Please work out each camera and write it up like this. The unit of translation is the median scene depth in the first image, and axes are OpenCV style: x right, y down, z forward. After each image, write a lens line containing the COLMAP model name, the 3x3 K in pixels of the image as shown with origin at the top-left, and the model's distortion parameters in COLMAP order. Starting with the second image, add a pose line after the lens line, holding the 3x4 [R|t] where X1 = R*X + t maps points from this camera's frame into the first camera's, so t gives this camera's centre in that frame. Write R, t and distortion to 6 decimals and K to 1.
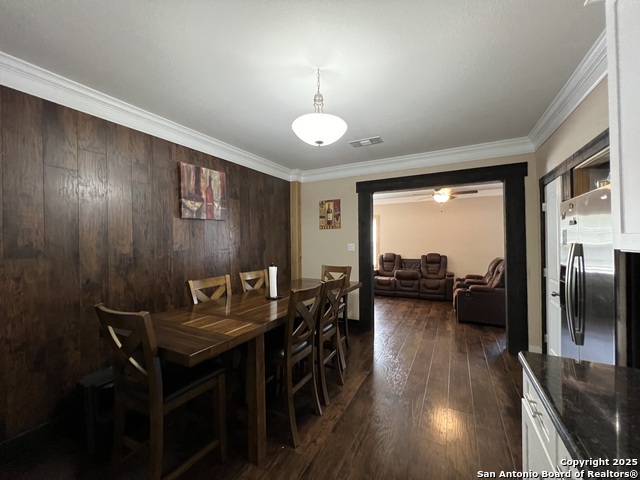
lens RADIAL K [[256.6, 0, 323.4], [0, 256.6, 240.2], [0, 0, 1]] dist [-0.002937, -0.000140]
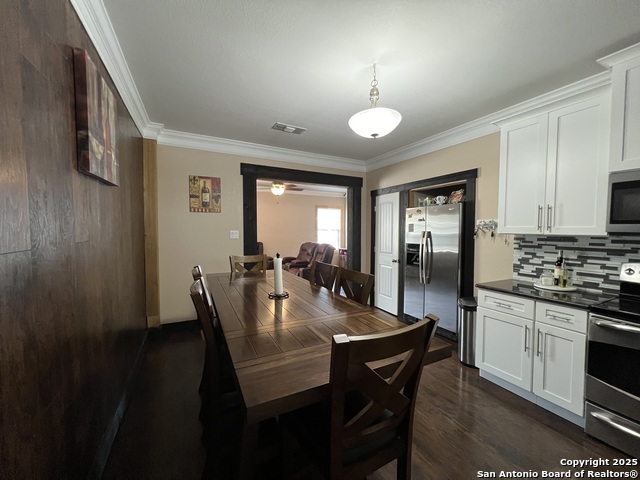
lens RADIAL K [[256.6, 0, 319.4], [0, 256.6, 239.9], [0, 0, 1]] dist [-0.002937, -0.000140]
pose [[0.578220, -0.018781, 0.815665, -0.451325], [-0.016720, 0.999252, 0.034861, 0.009244], [-0.815710, -0.033795, 0.577473, 0.242973]]
